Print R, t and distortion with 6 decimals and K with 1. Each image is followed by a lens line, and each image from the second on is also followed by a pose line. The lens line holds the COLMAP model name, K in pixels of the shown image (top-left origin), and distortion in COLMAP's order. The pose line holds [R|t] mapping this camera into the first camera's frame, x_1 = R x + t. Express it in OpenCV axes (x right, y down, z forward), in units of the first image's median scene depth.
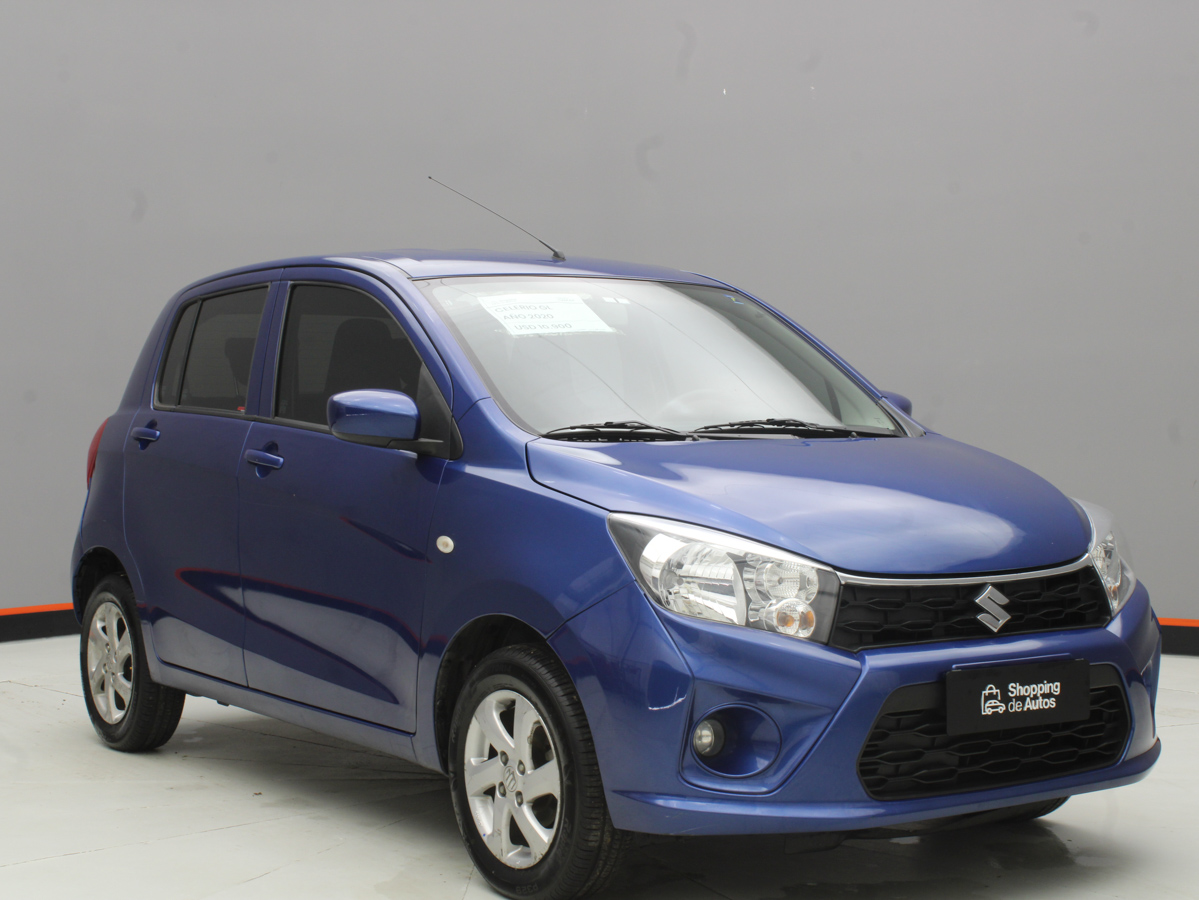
lens RADIAL K [[2039.9, 0, 597.1], [0, 2039.9, 449.7], [0, 0, 1]] dist [-0.054528, 0.000000]
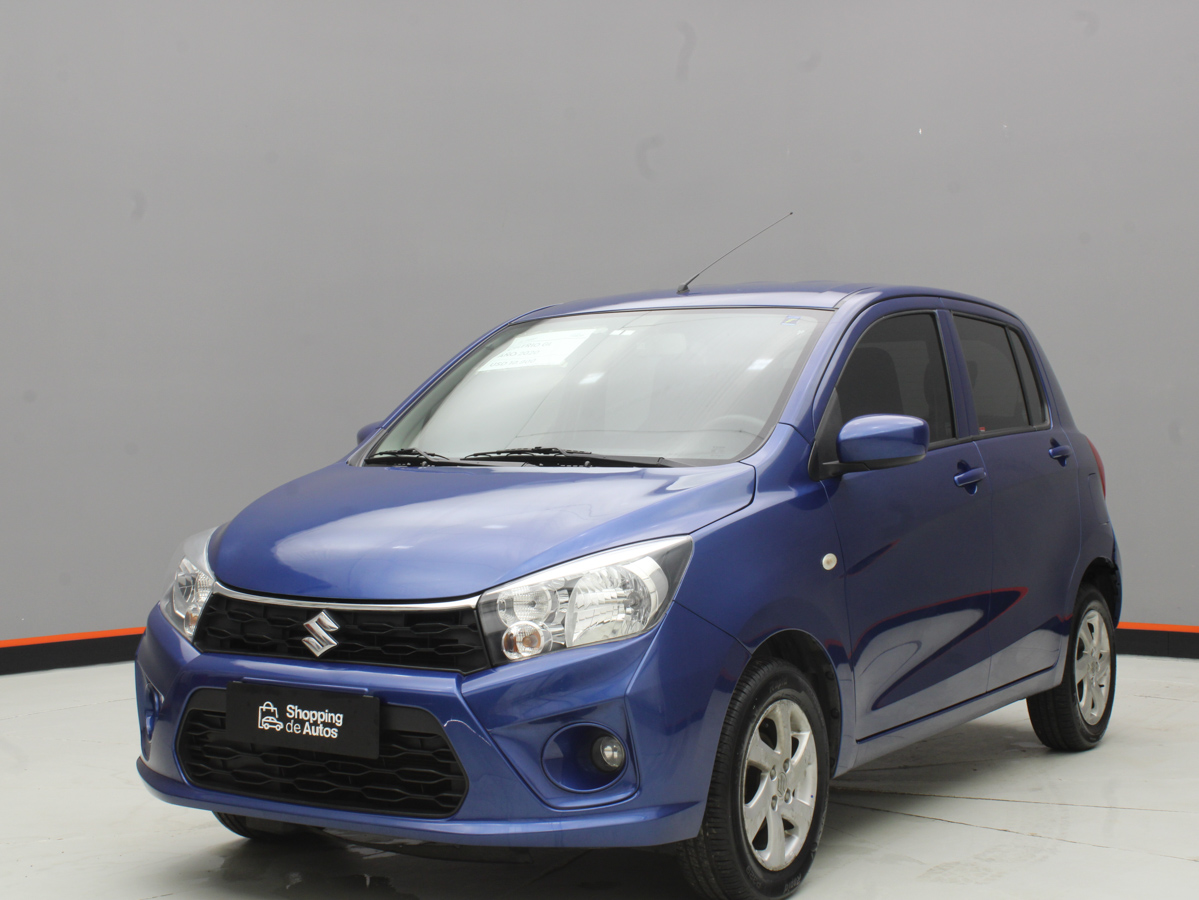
lens RADIAL K [[1882.5, 0, 598.4], [0, 1882.5, 446.0], [0, 0, 1]] dist [-0.086544, 0.000000]
pose [[0.399202, 0.008387, -0.916825, 1.129828], [-0.011866, 0.999922, 0.003980, -0.022988], [0.916786, 0.009290, 0.399270, 0.749759]]
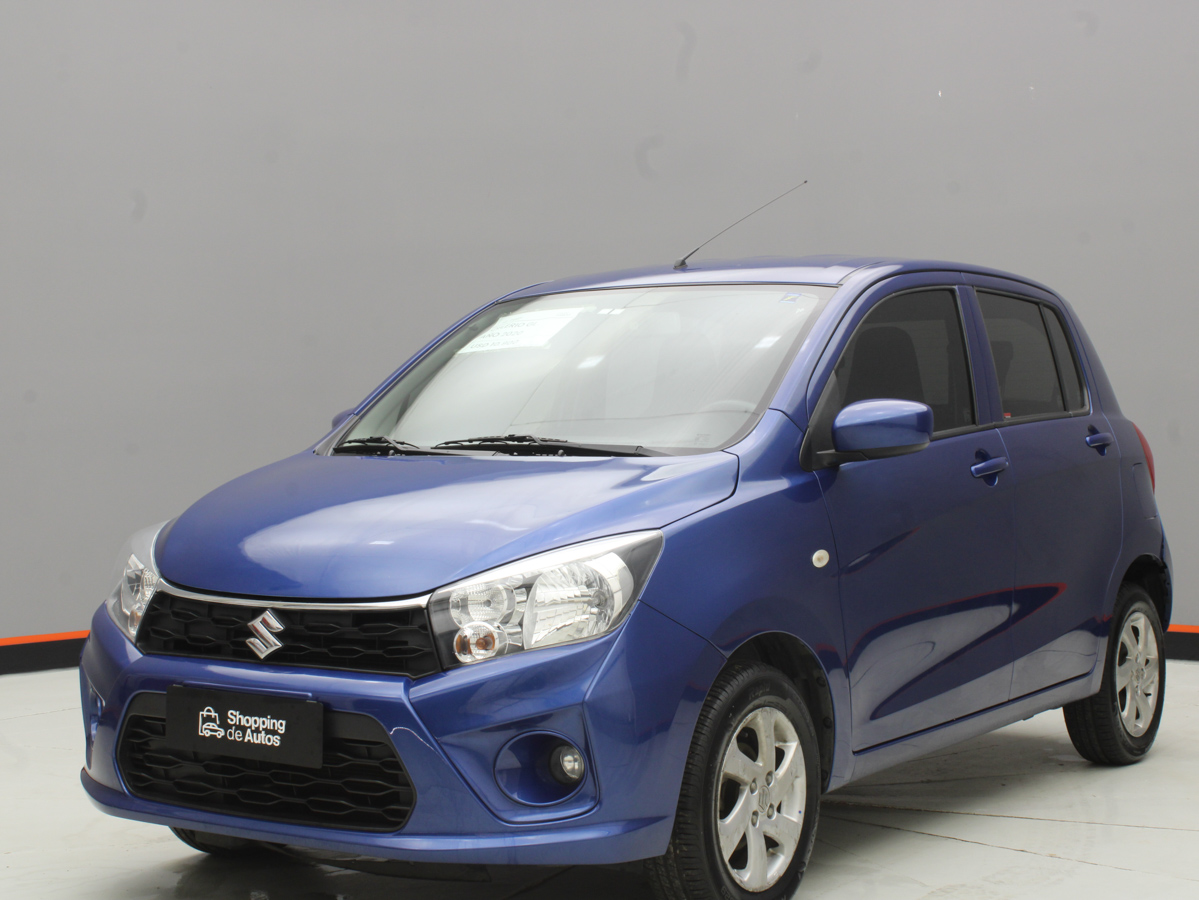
lens RADIAL K [[2032.9, 0, 599.7], [0, 2032.9, 442.7], [0, 0, 1]] dist [-0.076425, 0.000000]
pose [[0.366693, 0.012353, -0.930260, 1.153200], [-0.011355, 0.999897, 0.008802, -0.023549], [0.930273, 0.007335, 0.366795, 0.796205]]
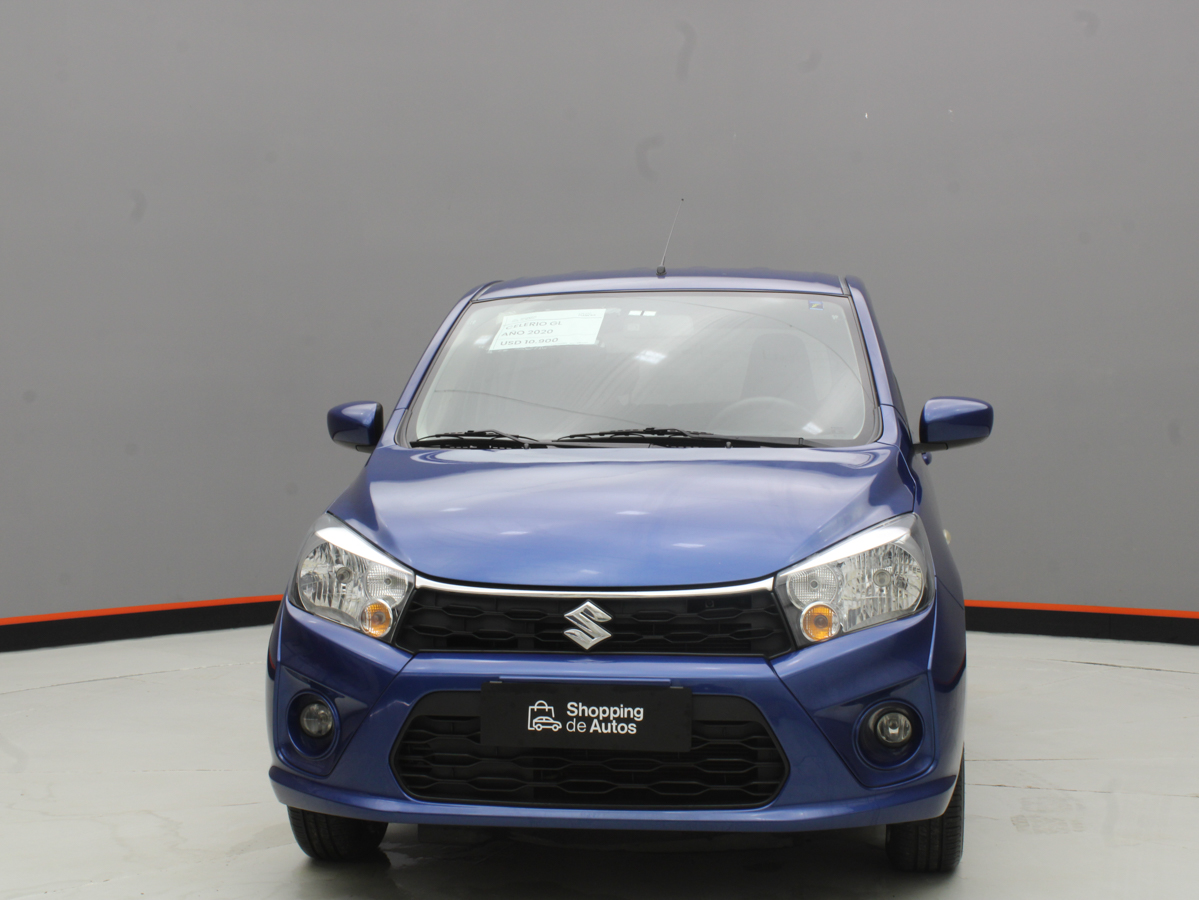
lens RADIAL K [[1882.5, 0, 594.2], [0, 1882.5, 451.8], [0, 0, 1]] dist [-0.086544, 0.000000]
pose [[0.739096, 0.012089, -0.673492, 0.803663], [-0.010607, 0.999924, 0.006308, -0.010357], [0.673517, 0.002481, 0.739168, 0.338715]]
